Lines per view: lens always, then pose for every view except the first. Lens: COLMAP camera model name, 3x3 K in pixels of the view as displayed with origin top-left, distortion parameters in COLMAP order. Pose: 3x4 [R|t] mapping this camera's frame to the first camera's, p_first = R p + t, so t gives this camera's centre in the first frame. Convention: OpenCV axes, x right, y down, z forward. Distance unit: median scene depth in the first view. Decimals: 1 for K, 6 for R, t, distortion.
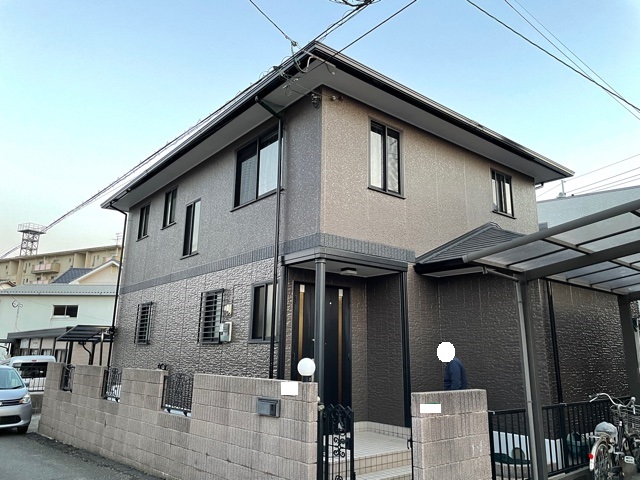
lens RADIAL K [[484.2, 0, 321.2], [0, 484.2, 236.3], [0, 0, 1]] dist [0.073842, -0.092421]
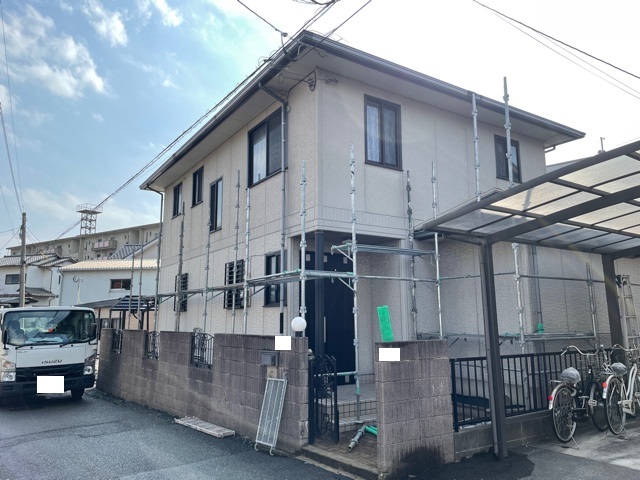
lens RADIAL K [[484.2, 0, 317.6], [0, 484.2, 235.2], [0, 0, 1]] dist [0.073842, -0.092421]
pose [[0.994167, -0.035436, -0.101867, 0.096141], [0.041618, 0.997378, 0.059210, -0.007121], [0.099501, -0.063104, 0.993034, -0.092283]]
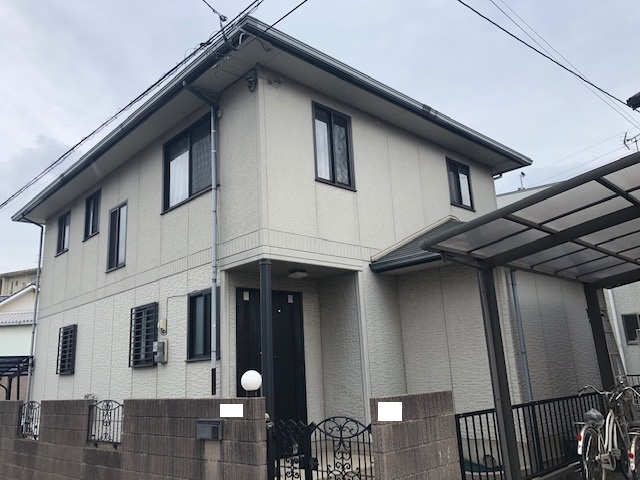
lens RADIAL K [[529.4, 0, 315.3], [0, 529.4, 238.9], [0, 0, 1]] dist [0.022765, -0.019703]
pose [[0.995507, -0.044515, 0.083573, 0.010730], [0.045918, 0.998833, -0.014943, 0.023886], [-0.082810, 0.018714, 0.996390, 0.025824]]
